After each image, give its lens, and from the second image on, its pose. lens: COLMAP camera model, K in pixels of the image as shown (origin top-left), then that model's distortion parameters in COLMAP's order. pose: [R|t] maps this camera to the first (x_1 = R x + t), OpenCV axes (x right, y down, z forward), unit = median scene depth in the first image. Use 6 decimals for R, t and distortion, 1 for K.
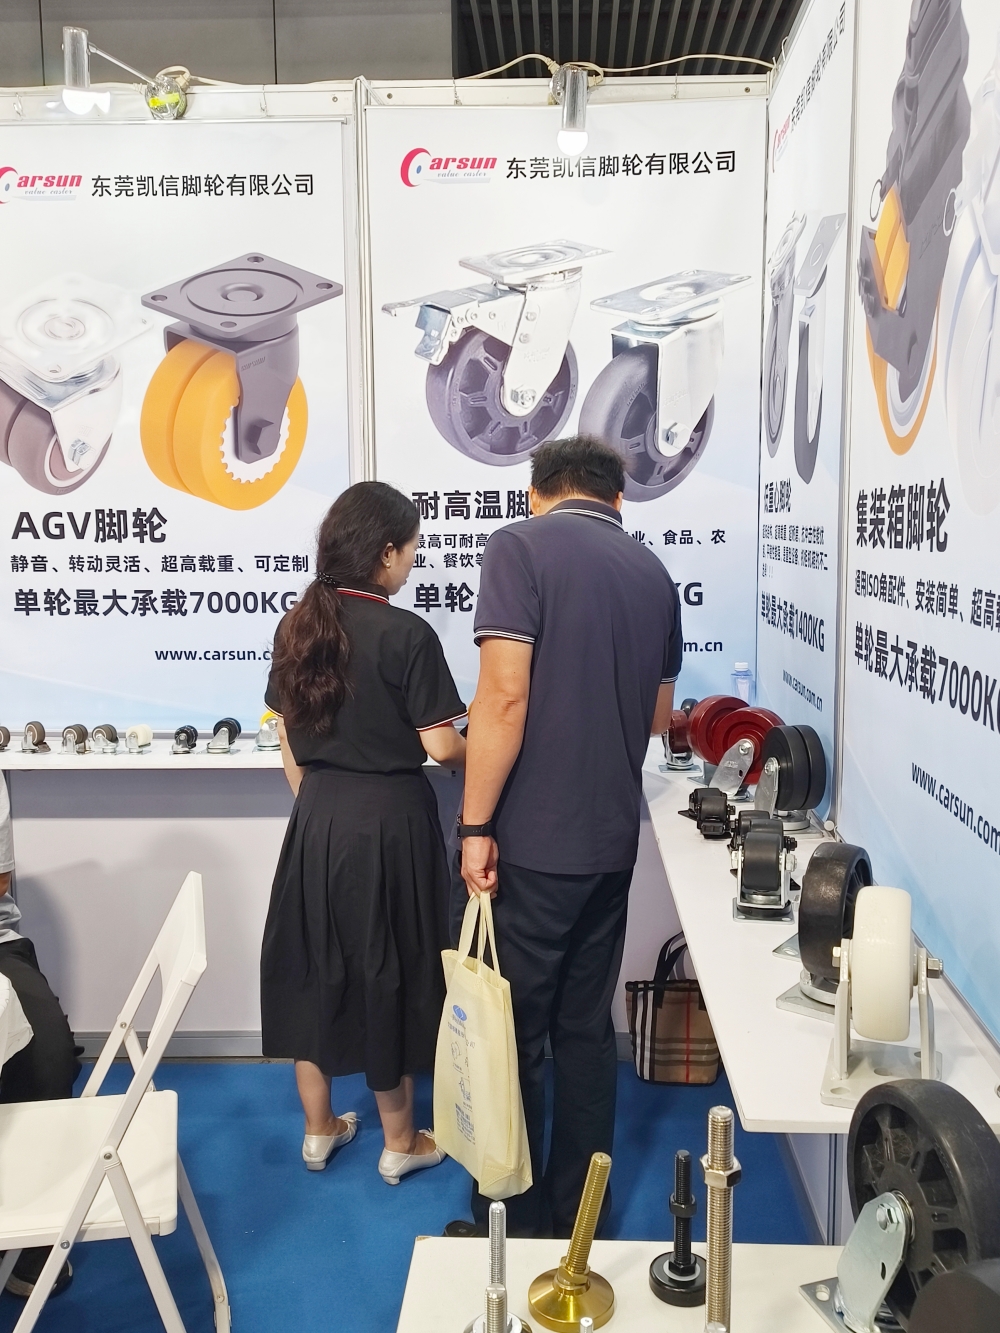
lens RADIAL K [[1169.5, 0, 503.0], [0, 1169.5, 668.6], [0, 0, 1]] dist [0.064856, -0.063700]
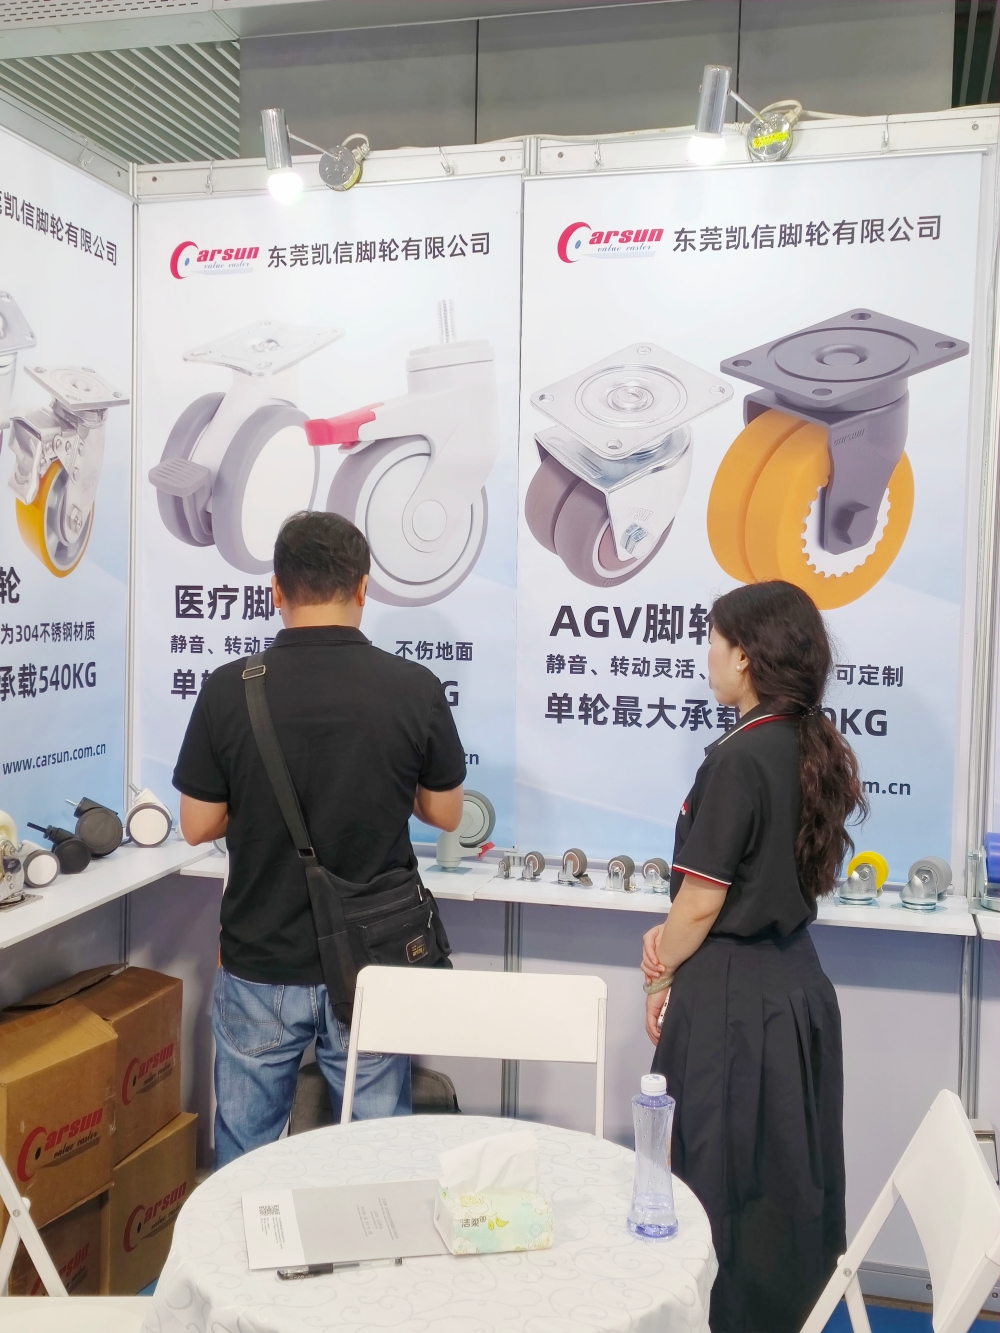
lens RADIAL K [[1401.6, 0, 495.5], [0, 1401.6, 666.9], [0, 0, 1]] dist [0.043646, 0.000000]
pose [[0.974144, 0.038131, -0.222689, -0.229481], [-0.054132, 0.996337, -0.066192, -0.016212], [0.219349, 0.076535, 0.972640, -0.017955]]
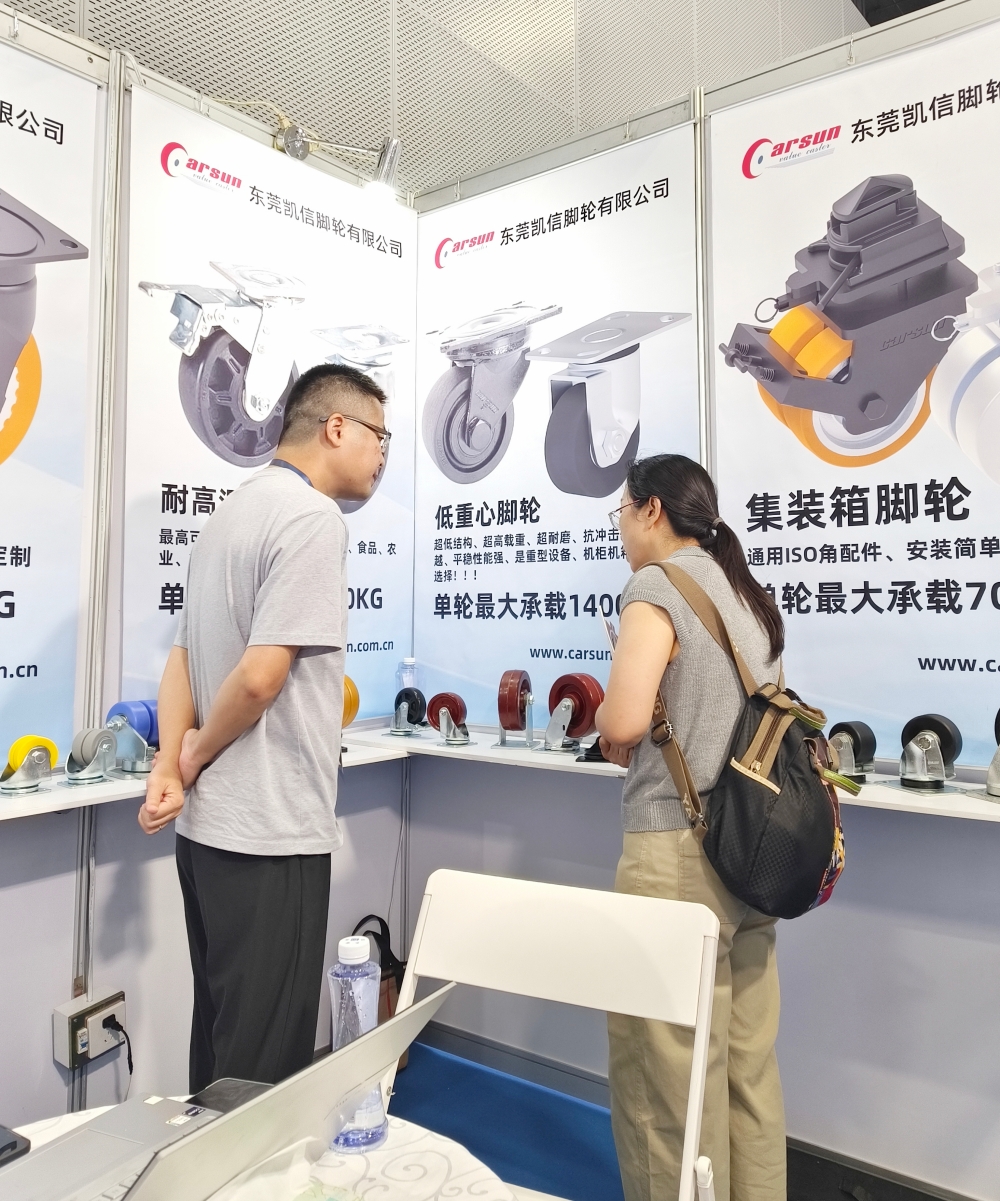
lens RADIAL K [[1011.6, 0, 510.3], [0, 1011.6, 529.4], [0, 0, 1]] dist [0.048913, -0.045241]
pose [[0.584755, 0.067825, 0.808370, -0.558446], [0.100334, 0.982800, -0.155039, 0.035217], [-0.804981, 0.171767, 0.567892, 0.338019]]
